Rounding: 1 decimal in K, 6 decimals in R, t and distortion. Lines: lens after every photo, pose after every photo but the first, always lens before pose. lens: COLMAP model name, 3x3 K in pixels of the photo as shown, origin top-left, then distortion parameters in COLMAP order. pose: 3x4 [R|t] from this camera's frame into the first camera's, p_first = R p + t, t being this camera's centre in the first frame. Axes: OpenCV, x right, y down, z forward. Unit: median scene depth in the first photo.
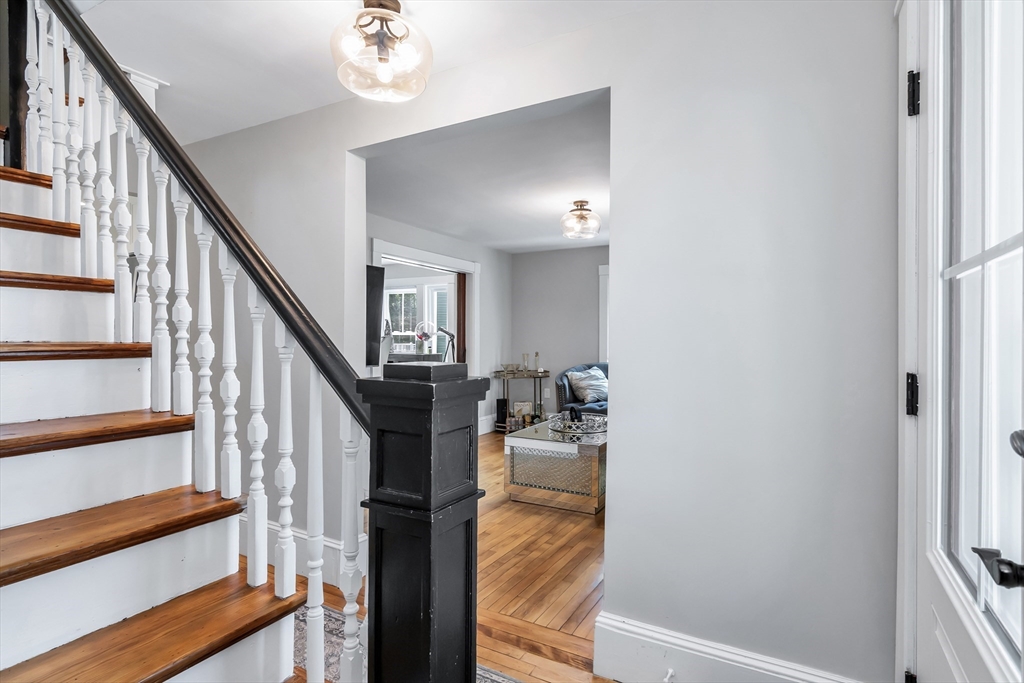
lens RADIAL K [[516.5, 0, 509.6], [0, 516.5, 339.3], [0, 0, 1]] dist [0.000712, 0.002939]
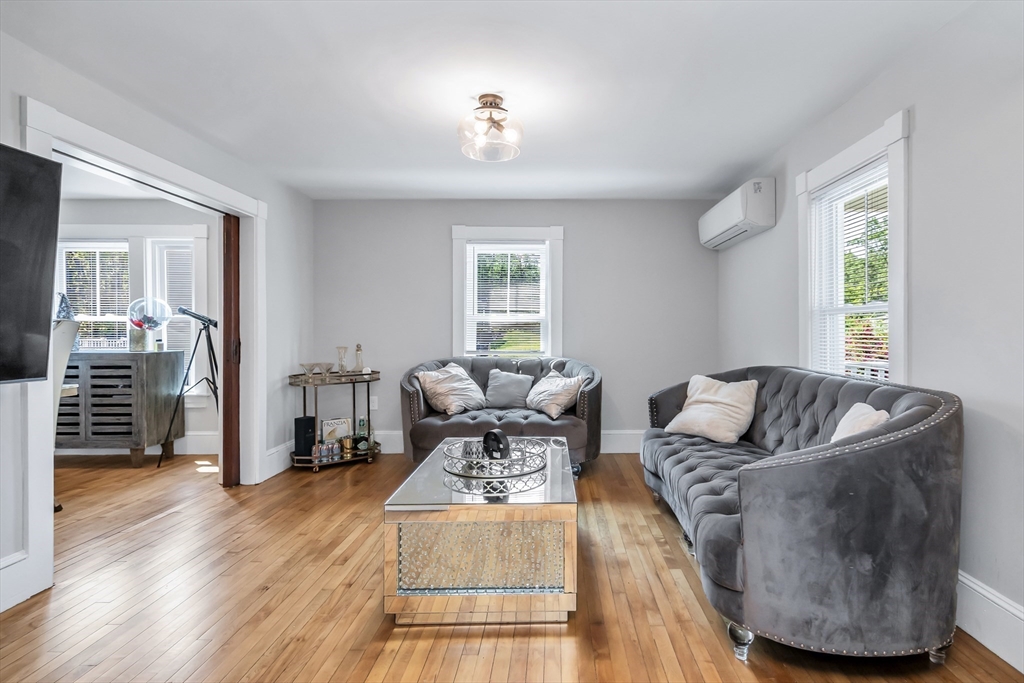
lens RADIAL K [[516.5, 0, 552.9], [0, 516.5, 335.8], [0, 0, 1]] dist [0.000712, 0.002939]
pose [[0.861500, -0.007537, 0.507702, -0.076886], [0.005272, 0.999969, 0.005899, 0.010756], [-0.507731, -0.002405, 0.861512, 0.289703]]
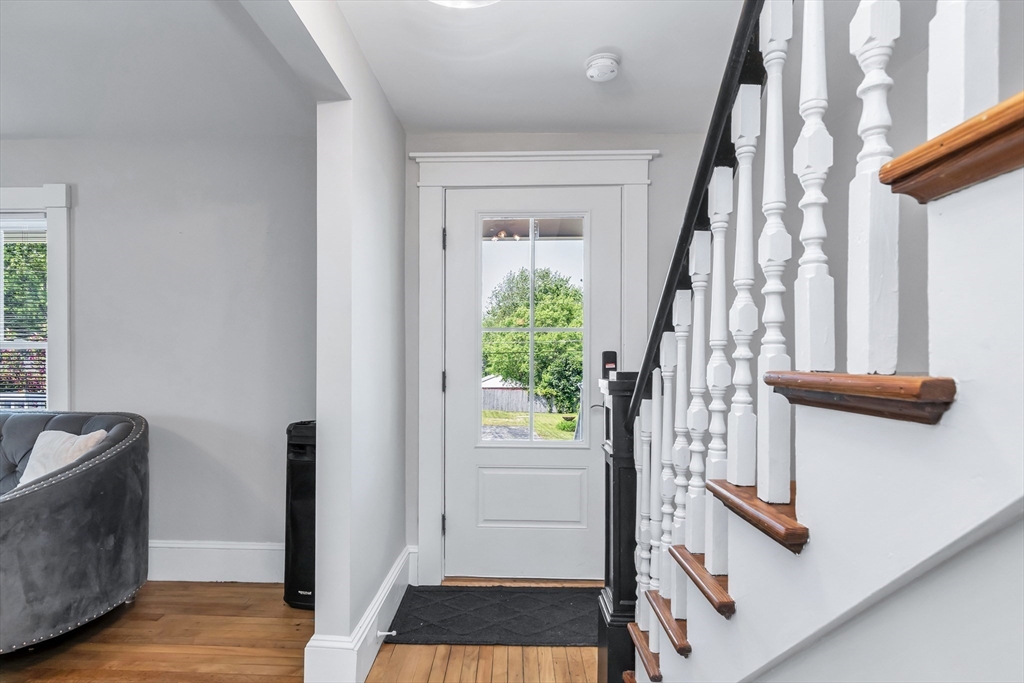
lens RADIAL K [[516.5, 0, 510.0], [0, 516.5, 349.1], [0, 0, 1]] dist [0.000712, 0.002939]
pose [[-0.483584, 0.012596, 0.875208, -0.244985], [0.003041, 0.999915, -0.012711, 0.001694], [-0.875293, -0.003485, -0.483581, 0.362323]]
